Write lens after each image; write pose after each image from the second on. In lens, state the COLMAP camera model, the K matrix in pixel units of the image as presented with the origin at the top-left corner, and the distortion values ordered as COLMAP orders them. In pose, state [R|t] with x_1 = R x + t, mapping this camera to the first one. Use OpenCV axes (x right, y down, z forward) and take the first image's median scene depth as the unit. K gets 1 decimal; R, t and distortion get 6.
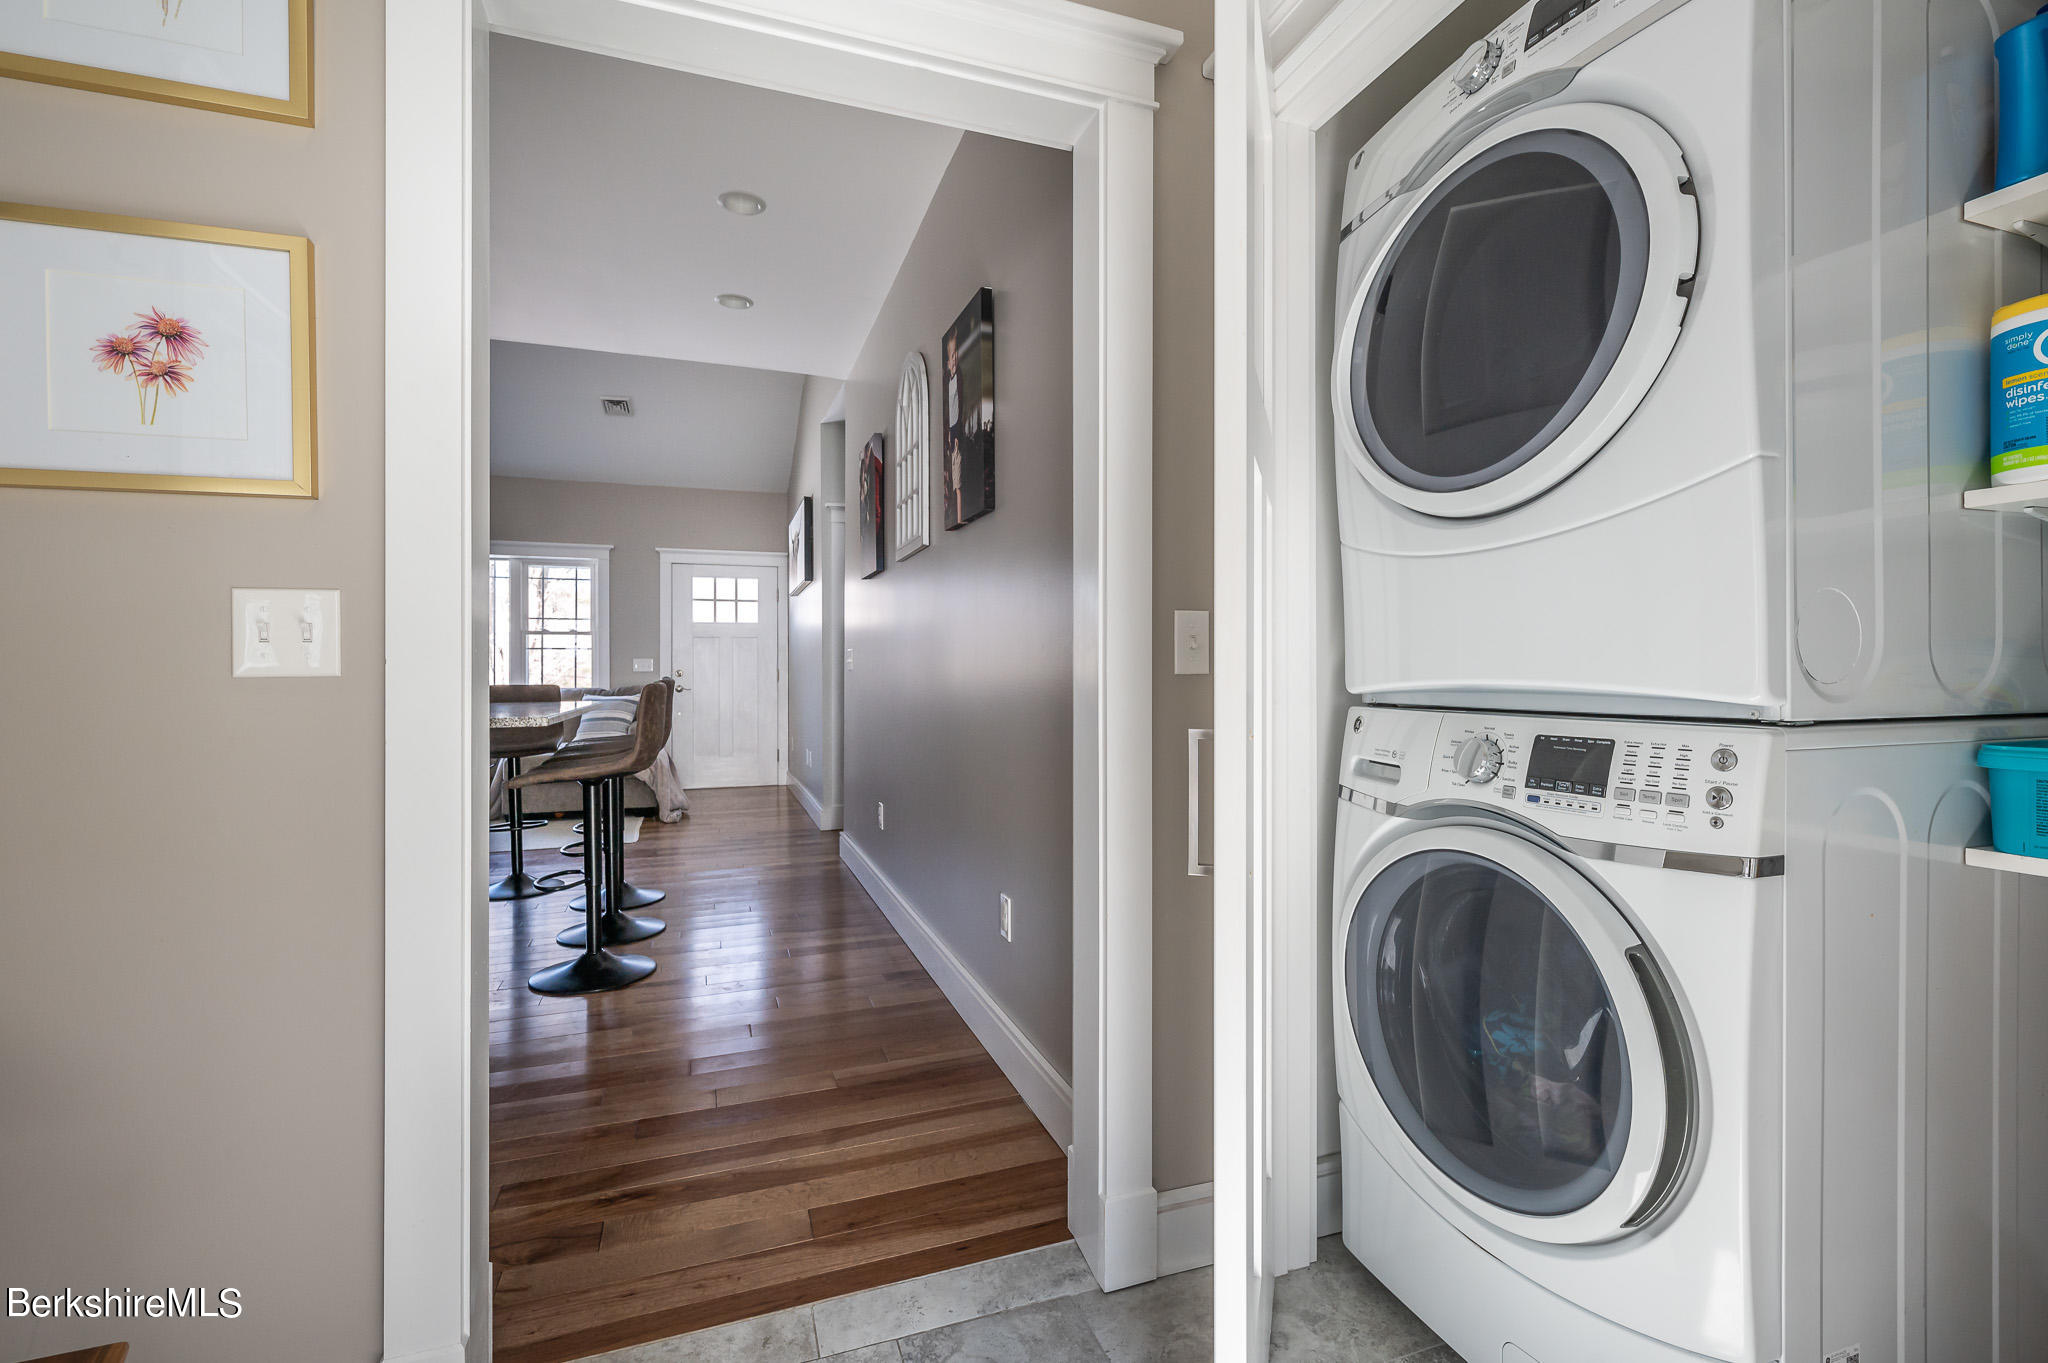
lens RADIAL K [[906.8, 0, 1024.9], [0, 906.8, 675.9], [0, 0, 1]] dist [-0.007816, 0.000522]
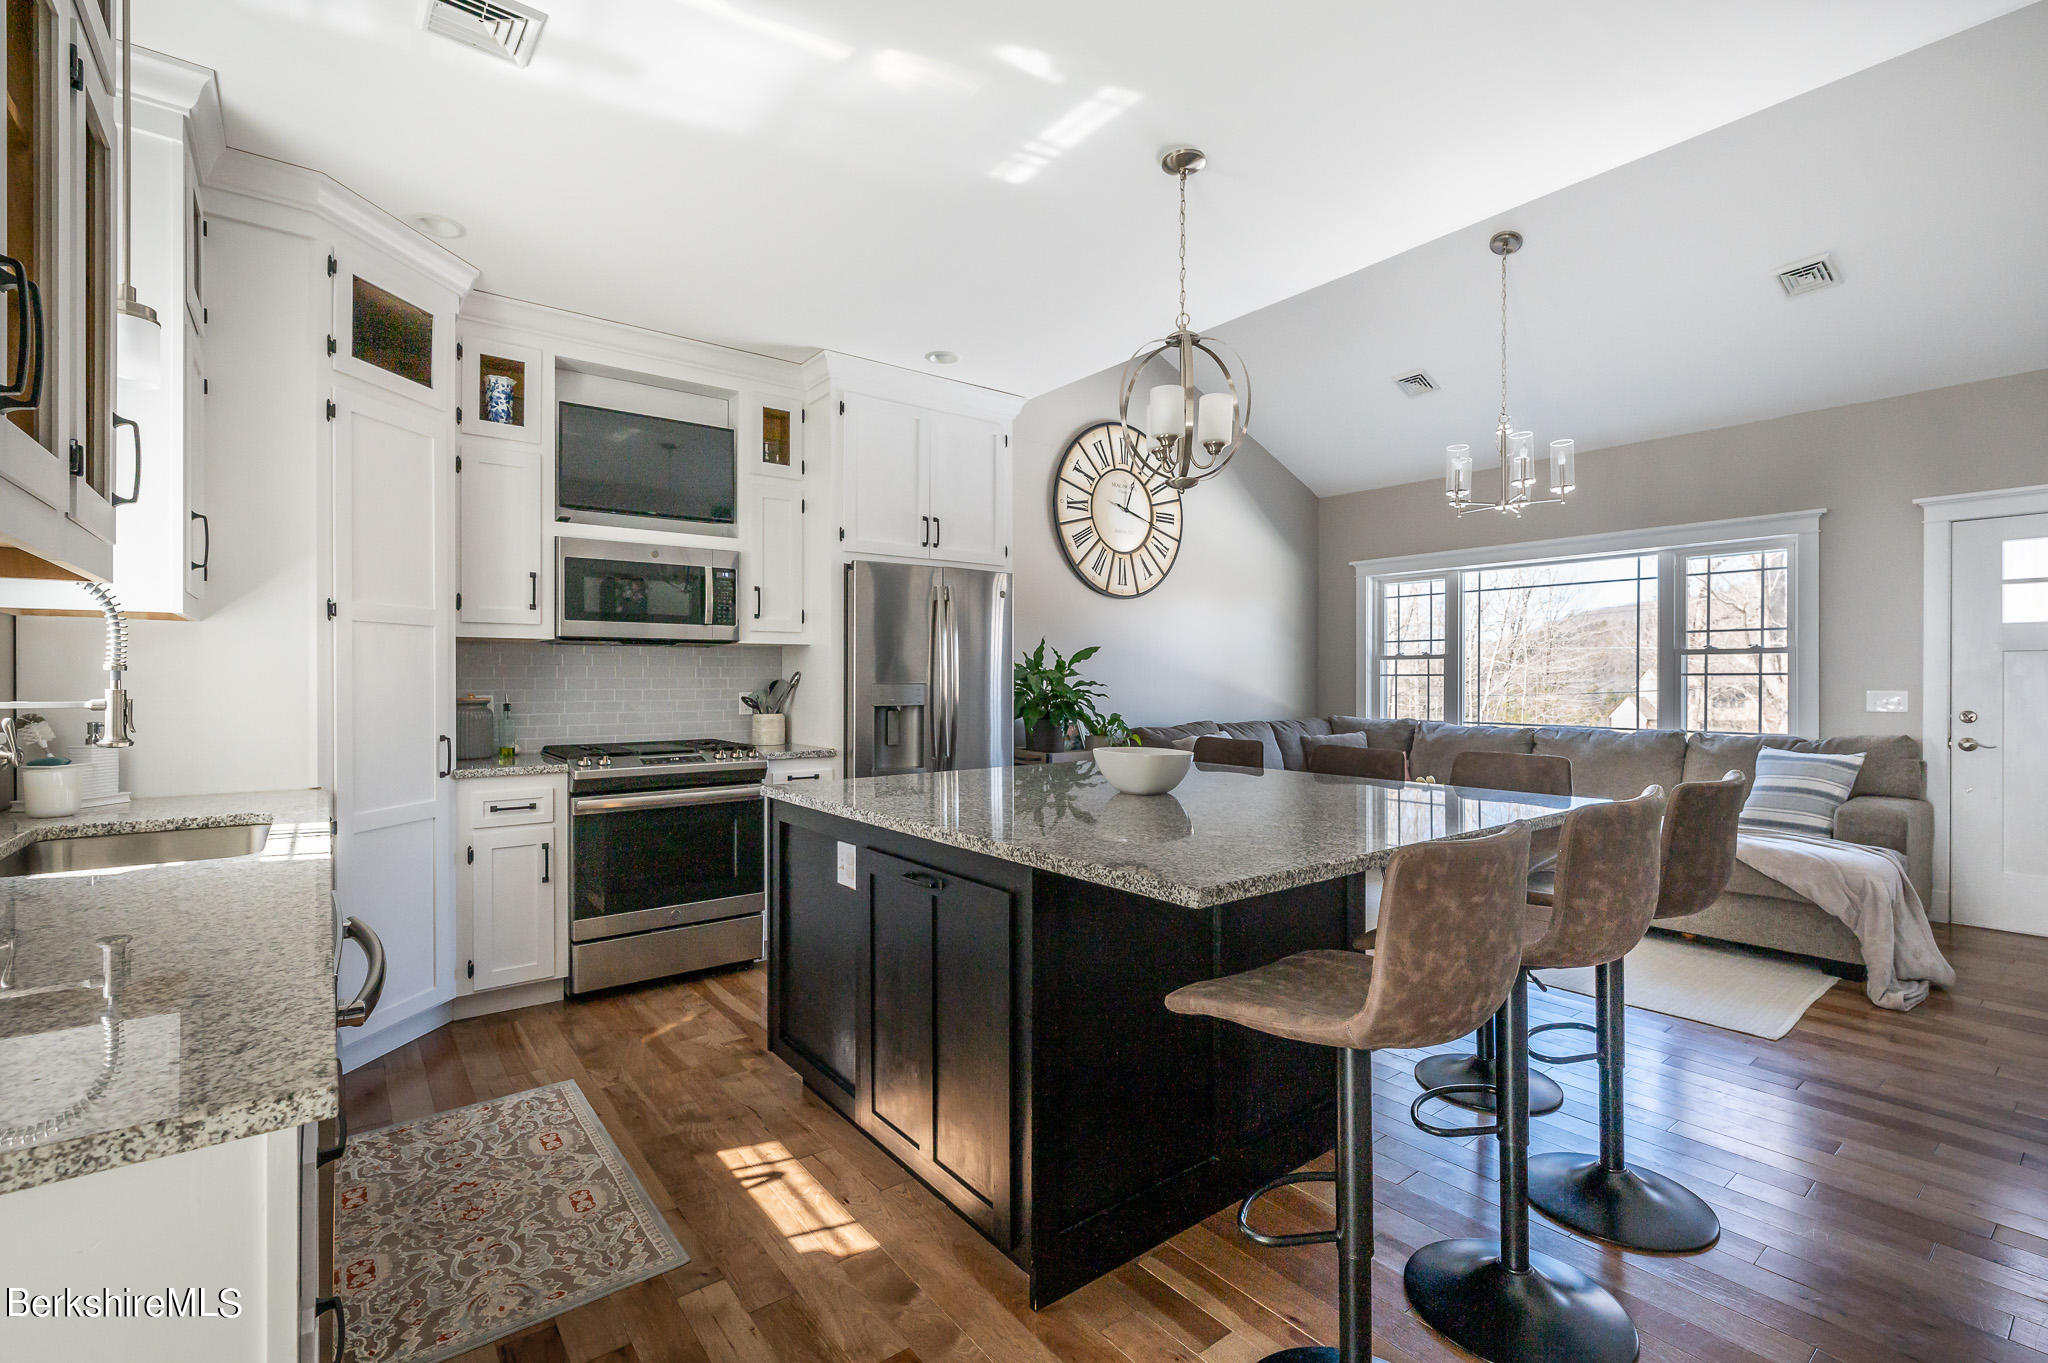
lens RADIAL K [[906.8, 0, 1019.5], [0, 906.8, 672.2], [0, 0, 1]] dist [-0.007816, 0.000522]
pose [[0.301789, -0.004564, -0.953364, -0.030053], [-0.001548, 0.999985, -0.005278, -0.027253], [0.953374, 0.003068, 0.301777, 0.284369]]
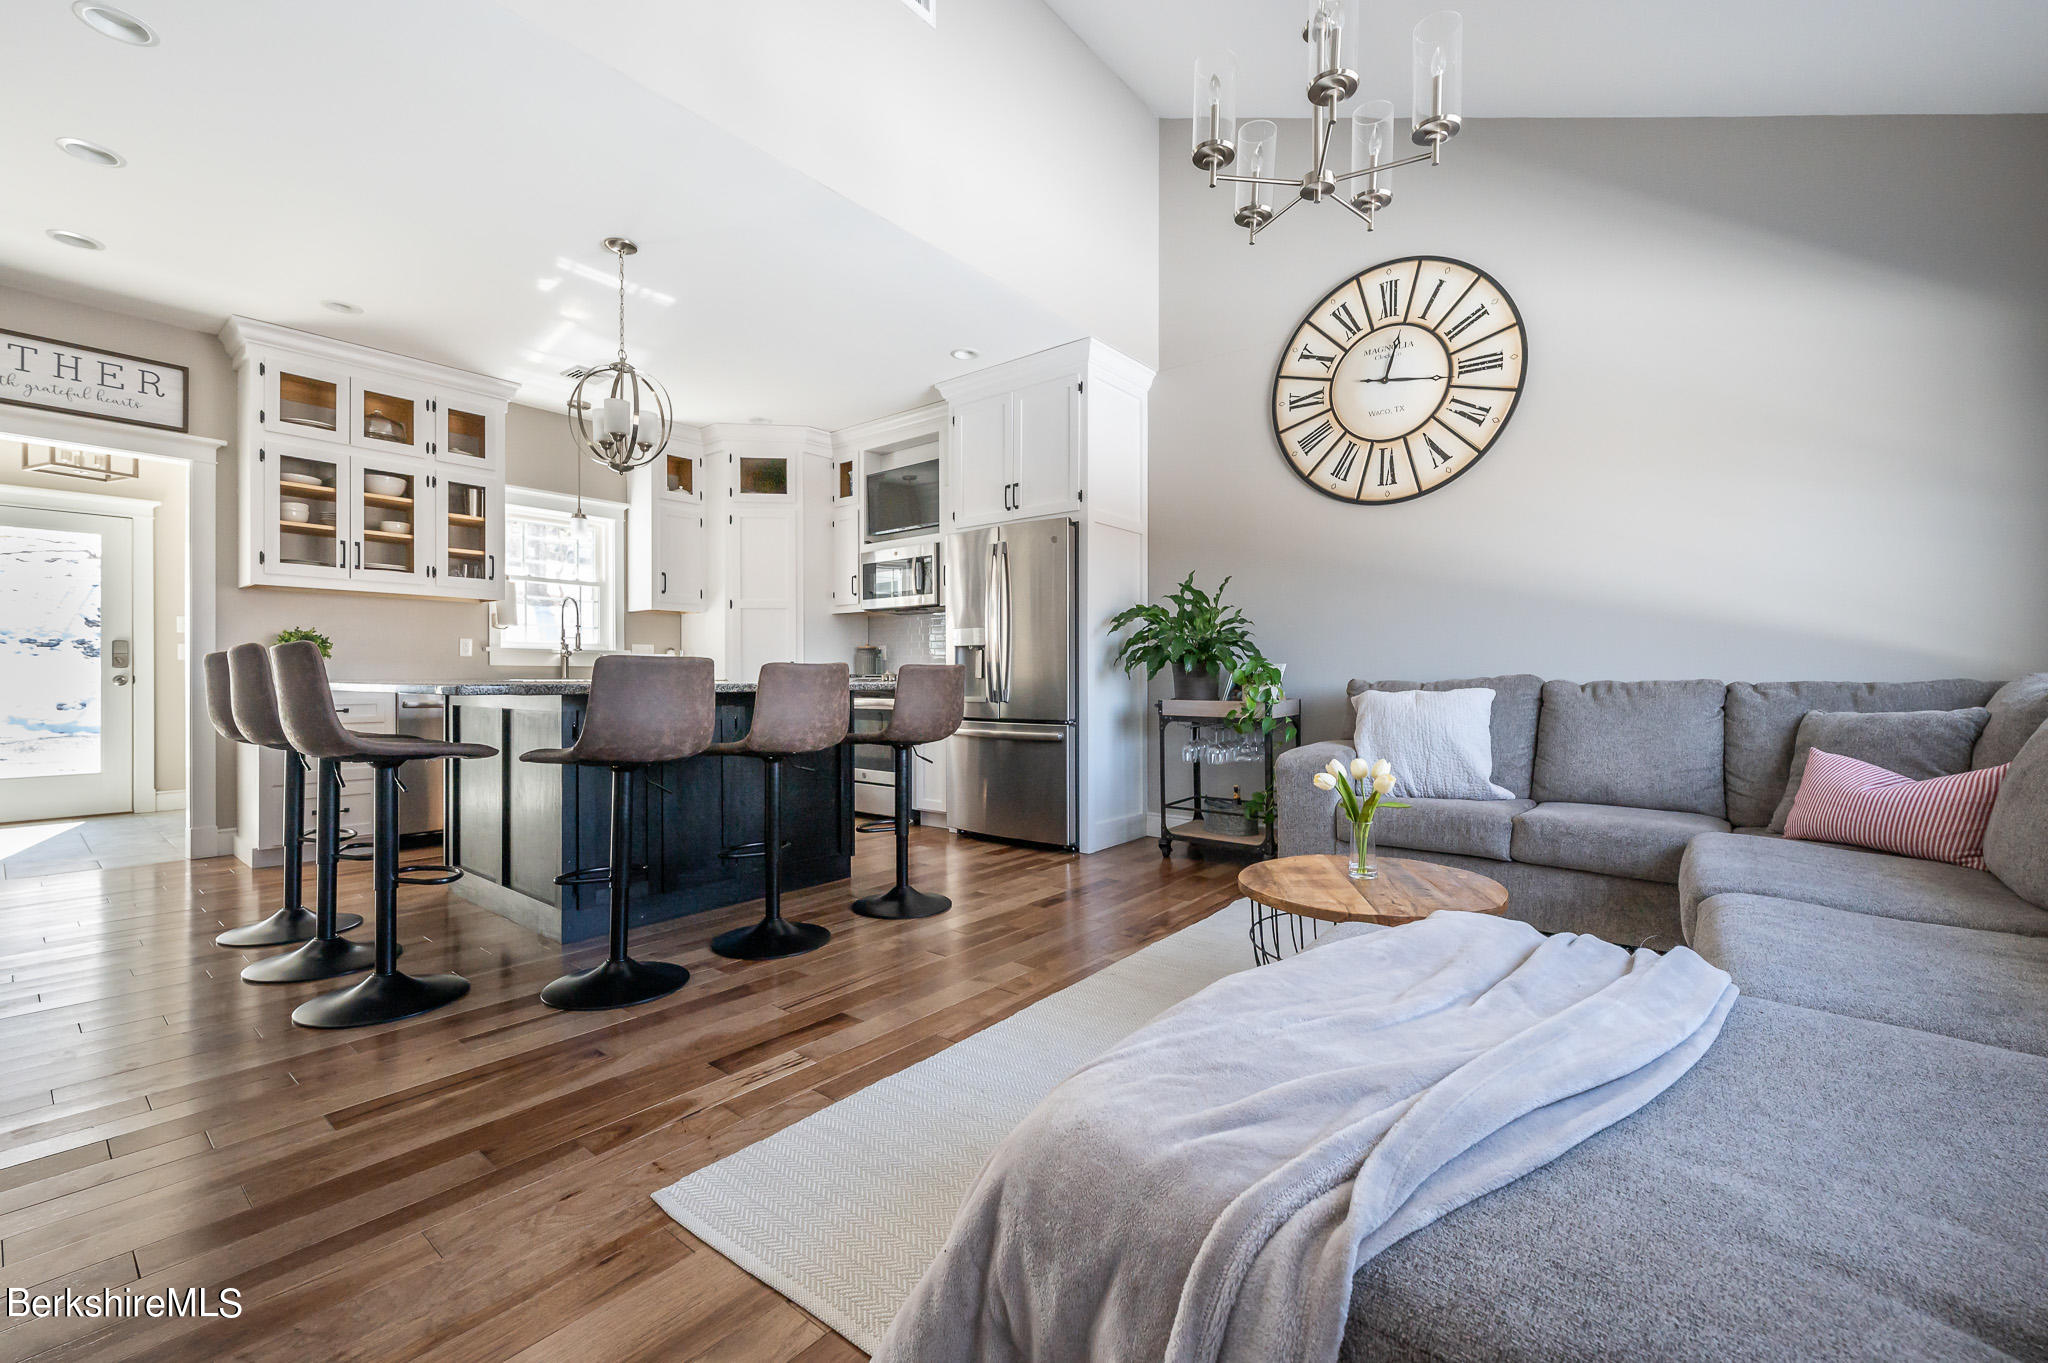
lens RADIAL K [[843.1, 0, 1019.4], [0, 843.1, 664.7], [0, 0, 1]] dist [0.000196, 0.000400]
pose [[-0.860226, -0.005115, -0.509887, -0.282081], [0.000443, 0.999942, -0.010779, 0.011049], [0.509912, -0.009499, -0.860174, 0.937405]]
